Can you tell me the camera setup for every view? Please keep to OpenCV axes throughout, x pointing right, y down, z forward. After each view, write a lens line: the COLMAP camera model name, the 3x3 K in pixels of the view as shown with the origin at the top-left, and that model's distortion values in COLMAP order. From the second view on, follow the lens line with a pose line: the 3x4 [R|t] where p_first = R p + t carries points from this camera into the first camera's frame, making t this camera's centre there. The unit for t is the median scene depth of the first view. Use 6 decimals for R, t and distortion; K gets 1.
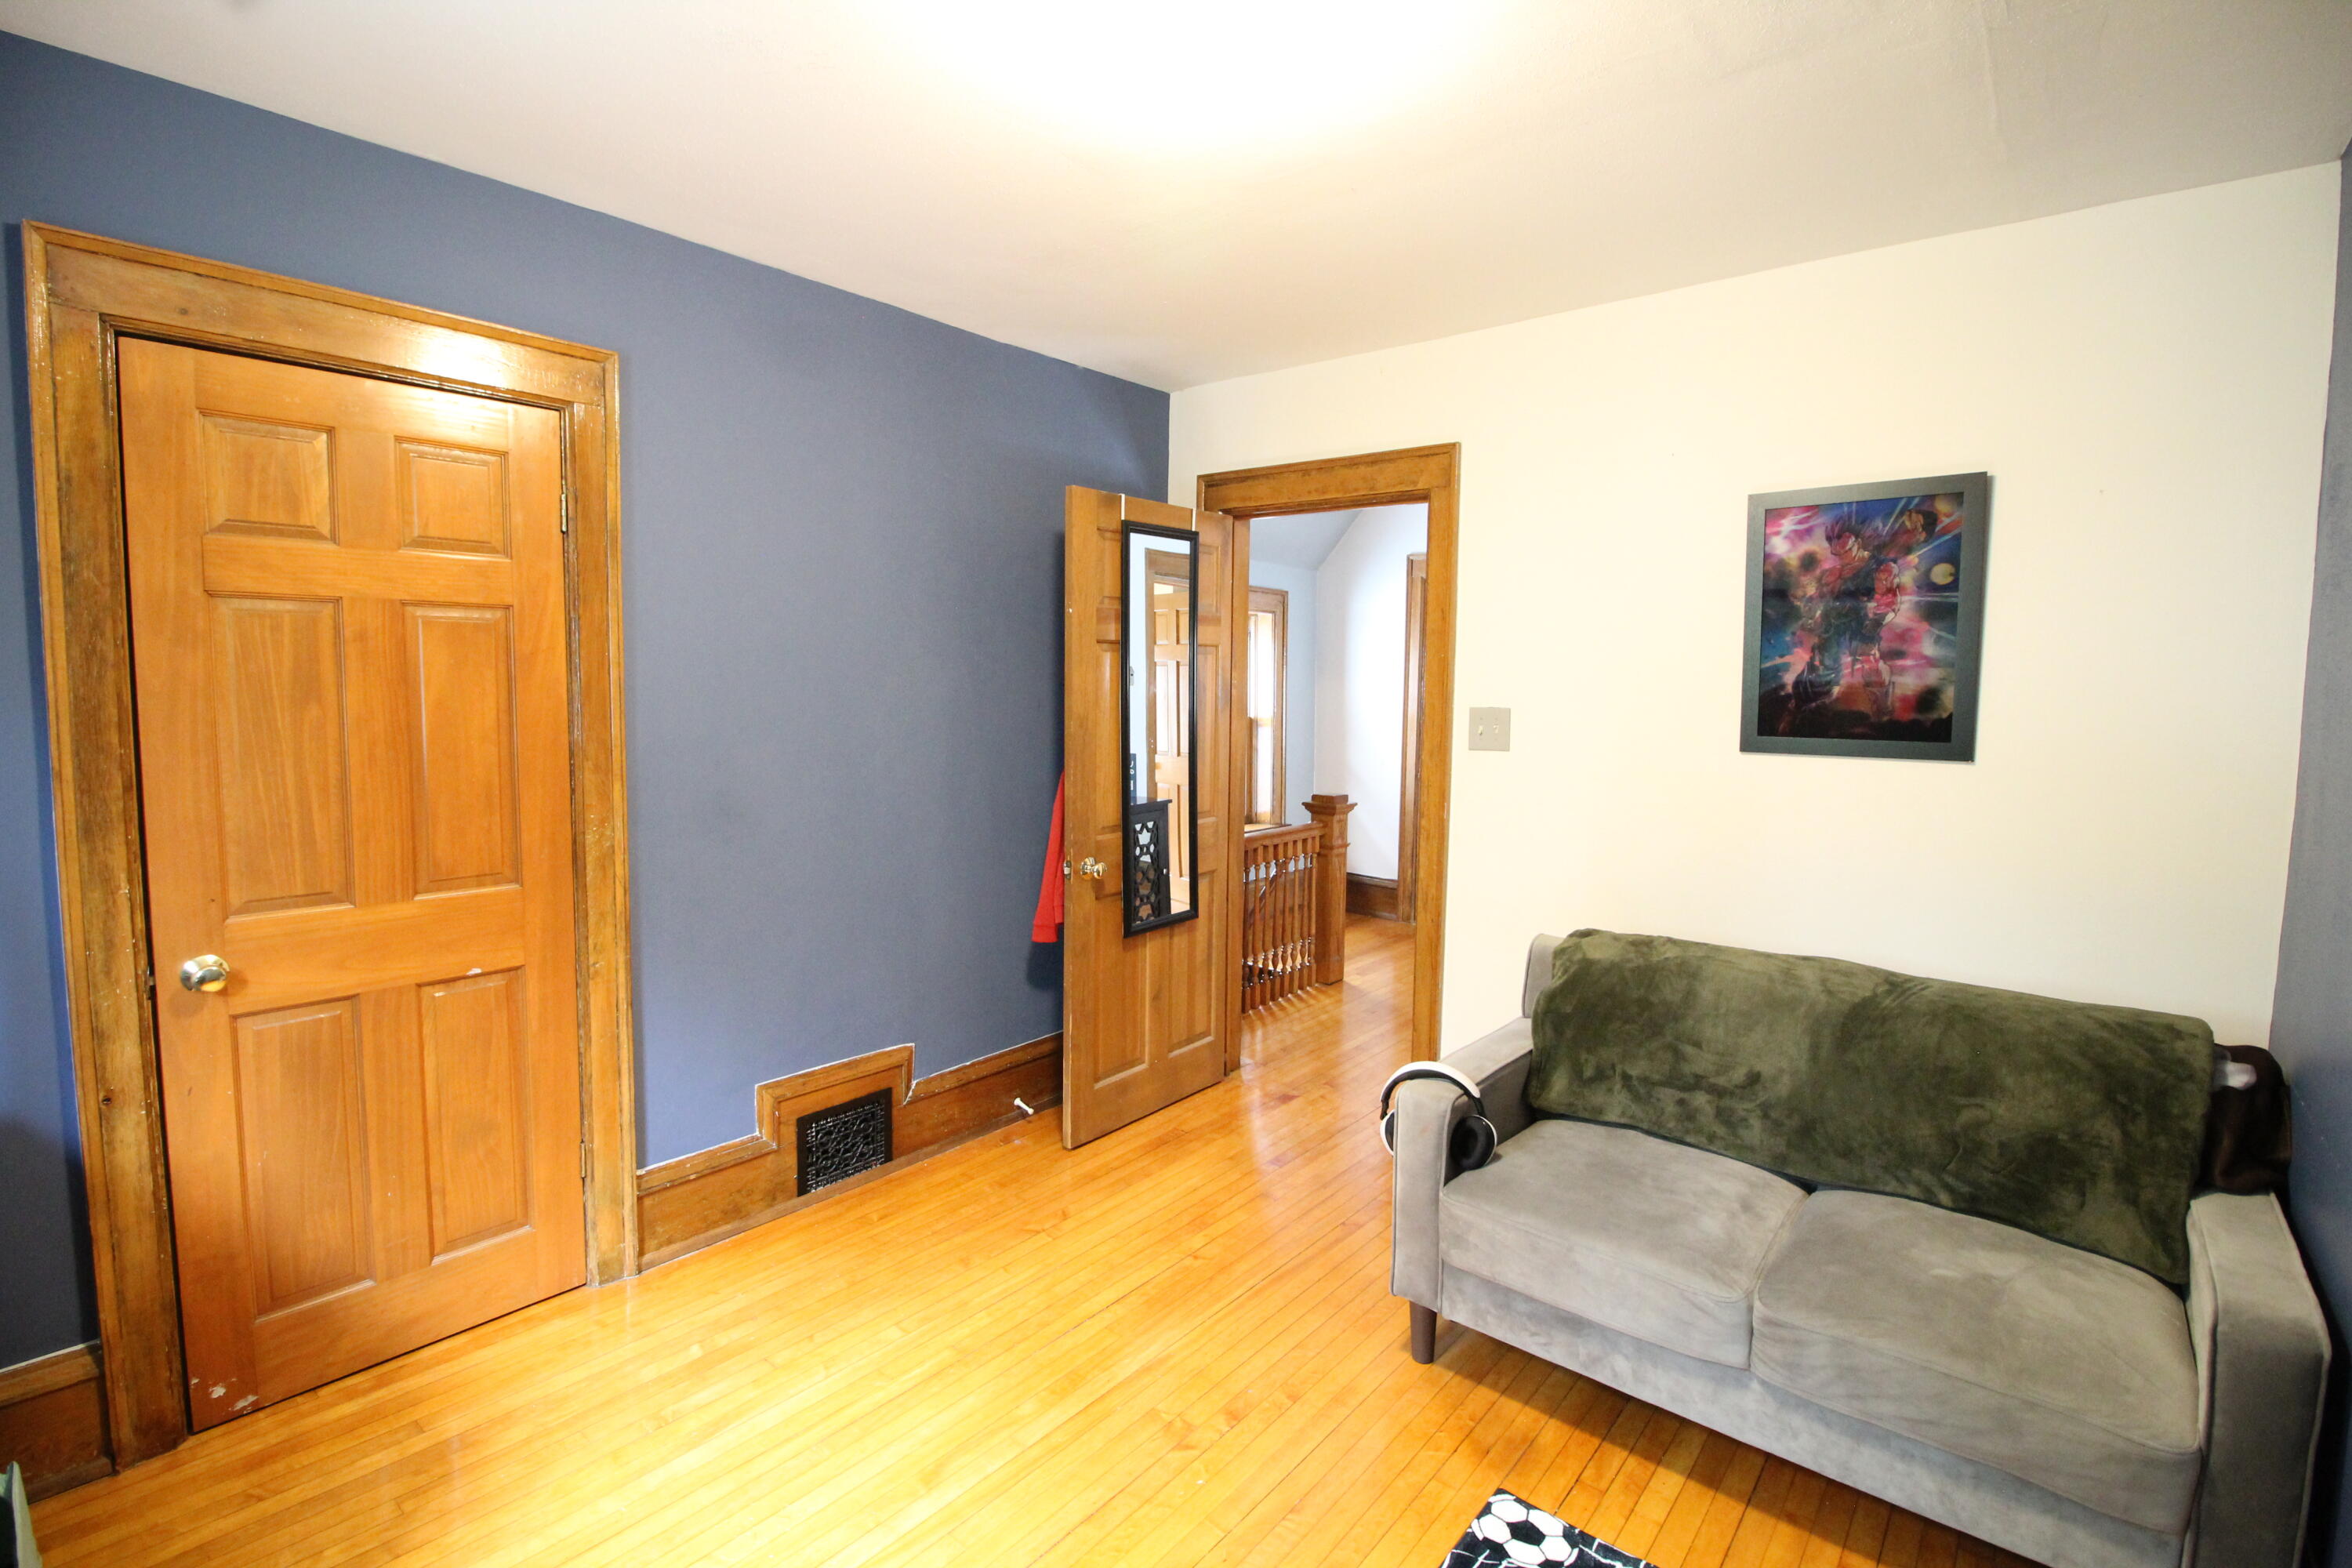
lens RADIAL K [[1076.8, 0, 1195.6], [0, 1076.8, 759.7], [0, 0, 1]] dist [0.001671, -0.013502]
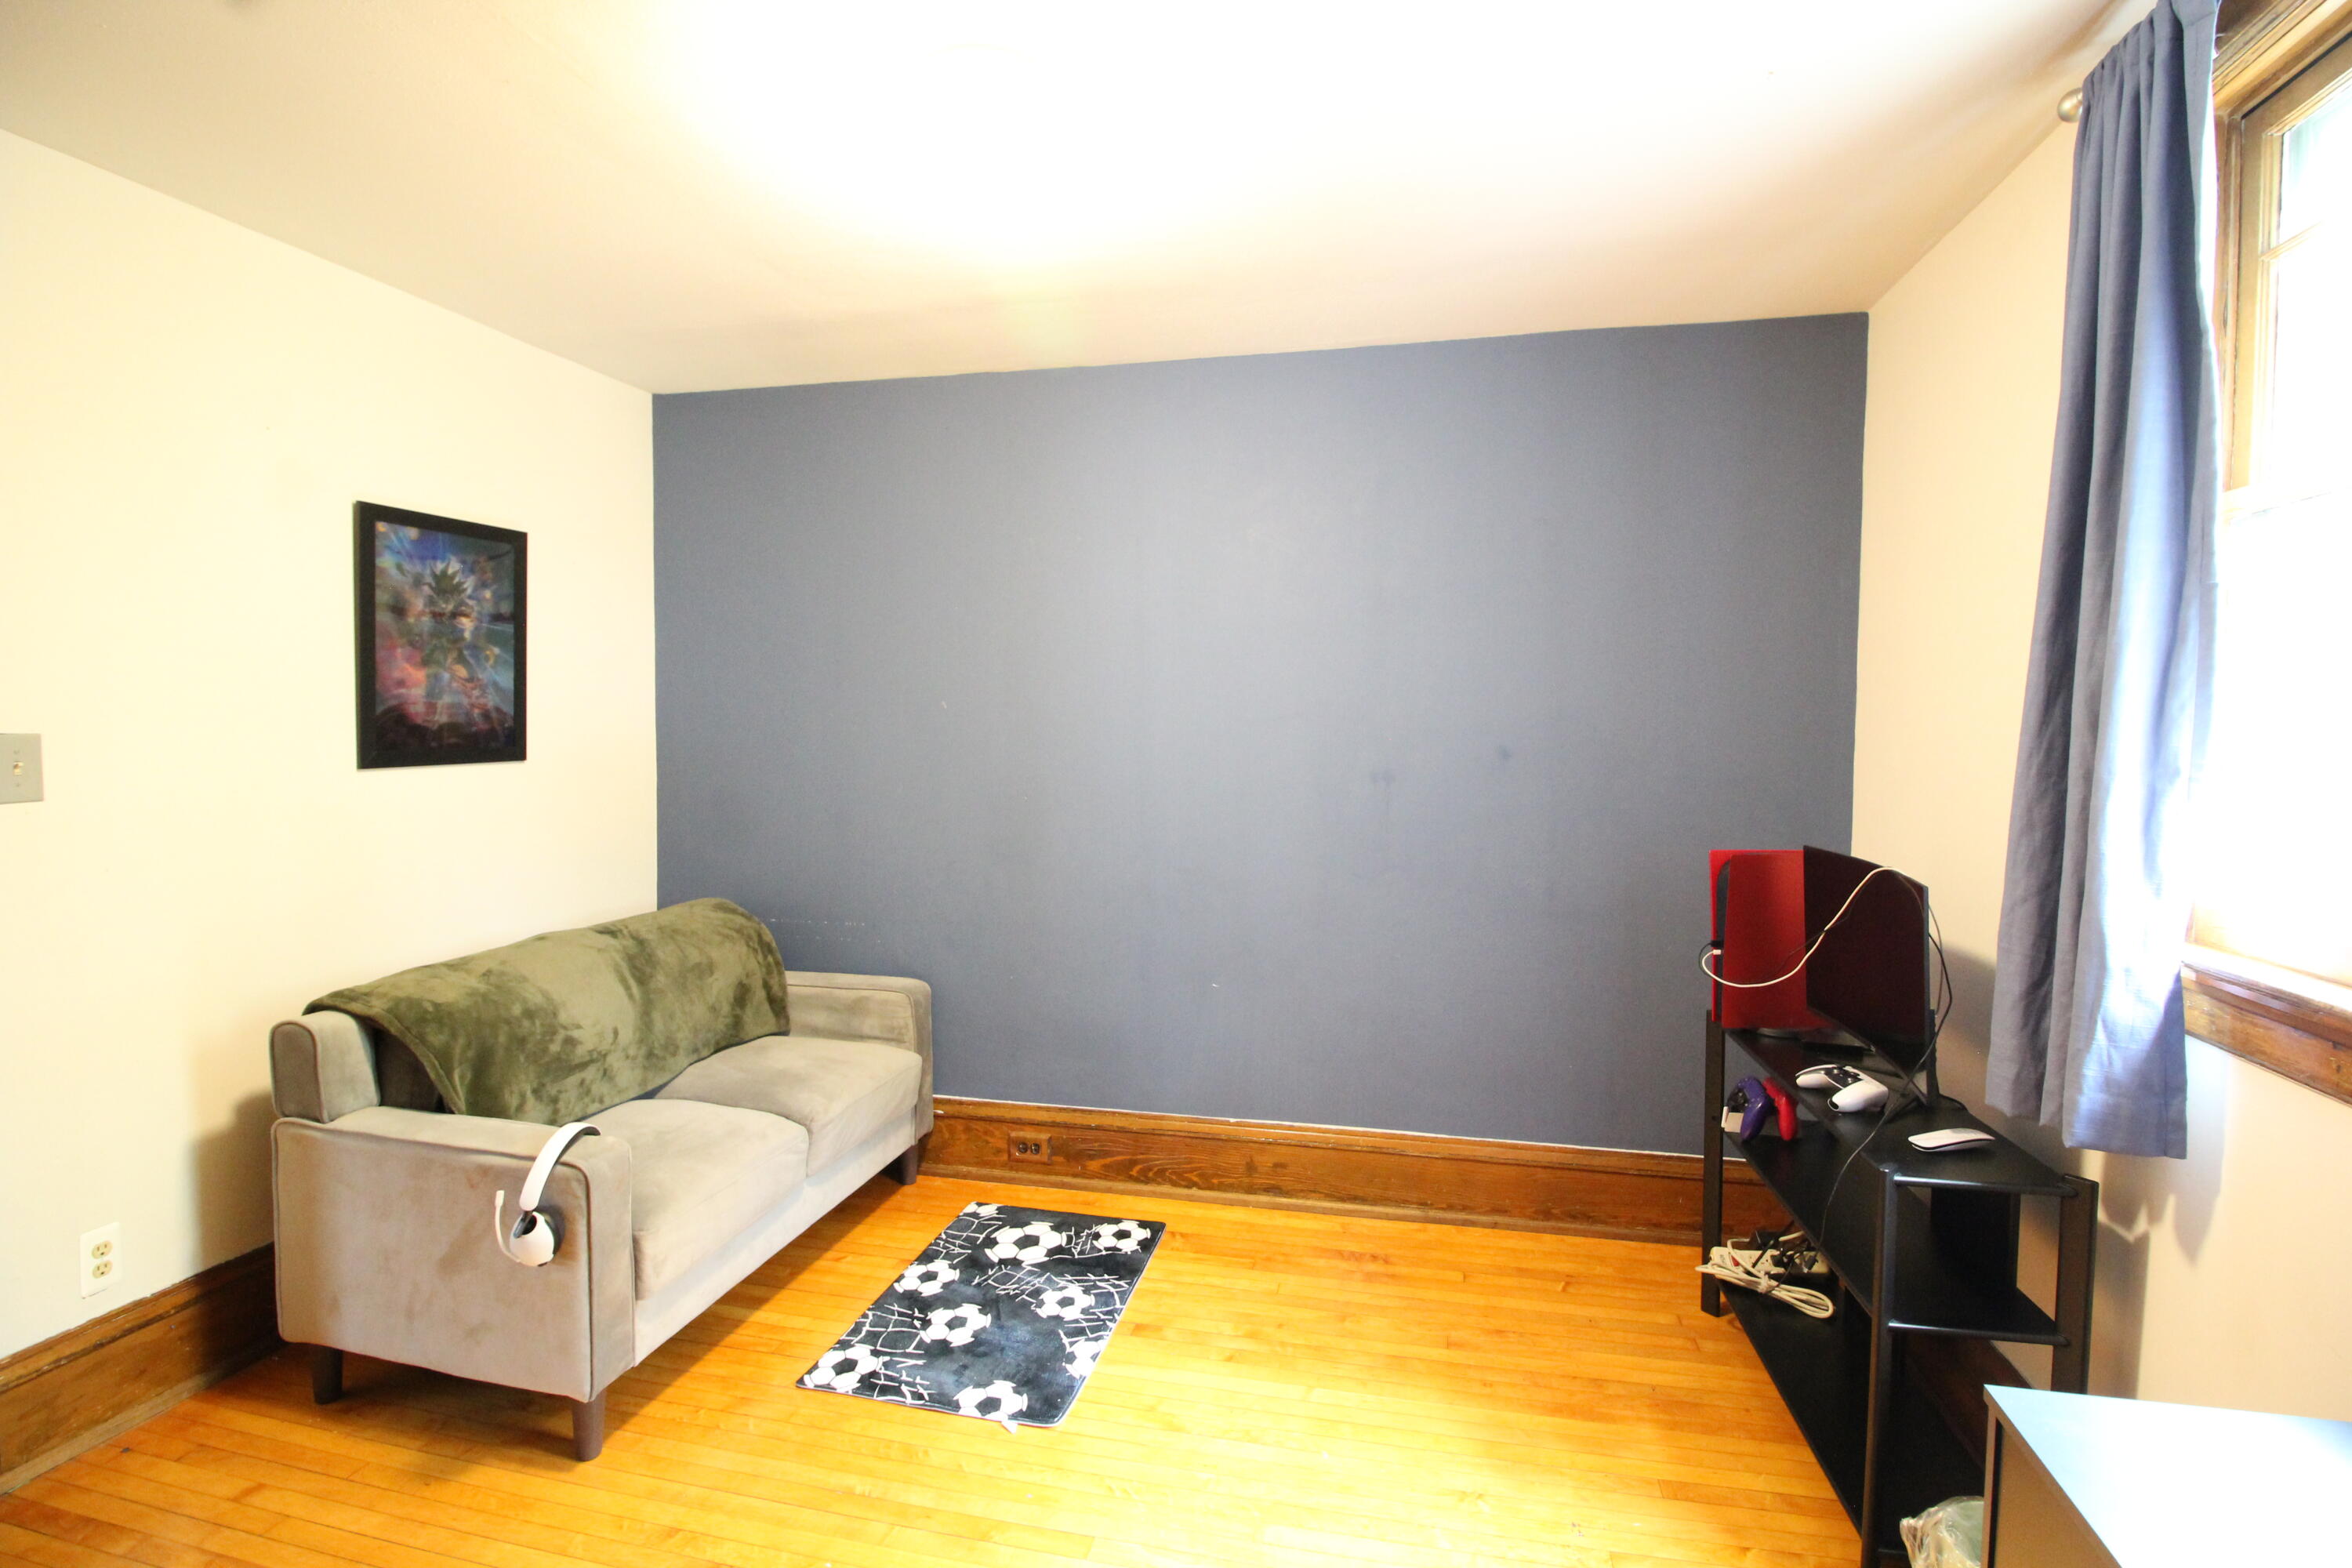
lens RADIAL K [[1076.8, 0, 1195.6], [0, 1076.8, 759.7], [0, 0, 1]] dist [0.001671, -0.013502]
pose [[-0.435209, -0.052649, 0.898789, -0.777451], [0.061667, 0.994201, 0.088098, -0.063966], [-0.898215, 0.093767, -0.429439, 0.877882]]
